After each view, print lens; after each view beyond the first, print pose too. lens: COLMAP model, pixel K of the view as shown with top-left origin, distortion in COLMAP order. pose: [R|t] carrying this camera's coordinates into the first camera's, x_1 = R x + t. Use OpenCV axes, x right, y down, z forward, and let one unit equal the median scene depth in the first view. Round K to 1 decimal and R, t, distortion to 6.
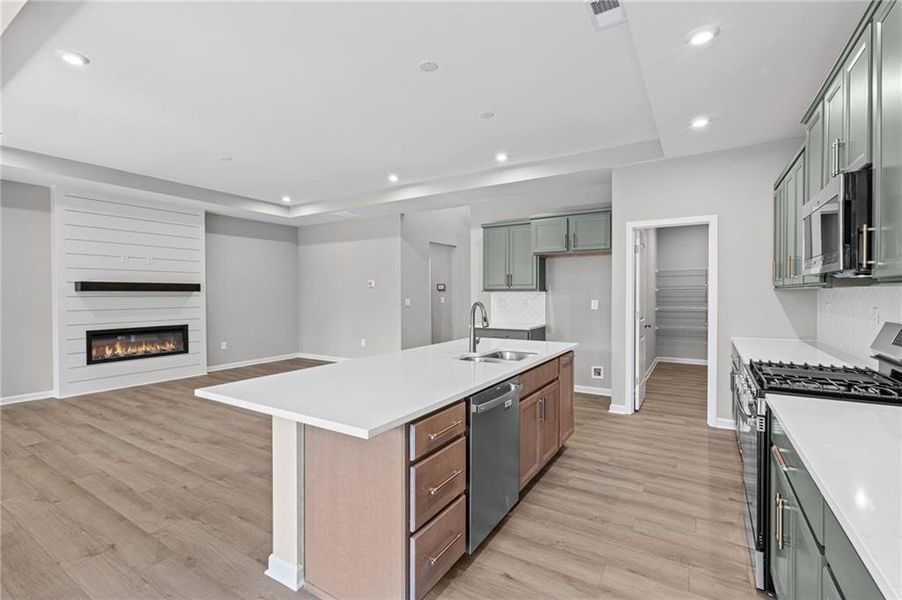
lens RADIAL K [[408.7, 0, 447.8], [0, 408.7, 298.1], [0, 0, 1]] dist [-0.001530, 0.000321]
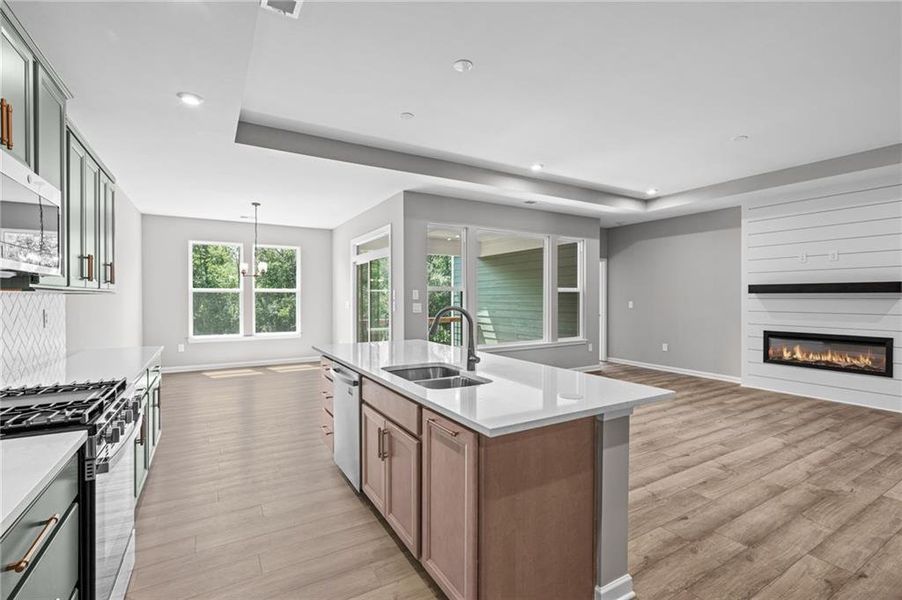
lens RADIAL K [[408.7, 0, 447.8], [0, 408.7, 298.1], [0, 0, 1]] dist [-0.001530, 0.000321]
pose [[-0.460155, 0.007155, -0.887810, 0.466665], [-0.003199, 0.999948, 0.009717, -0.012679], [0.887833, 0.007311, -0.460108, 0.782976]]
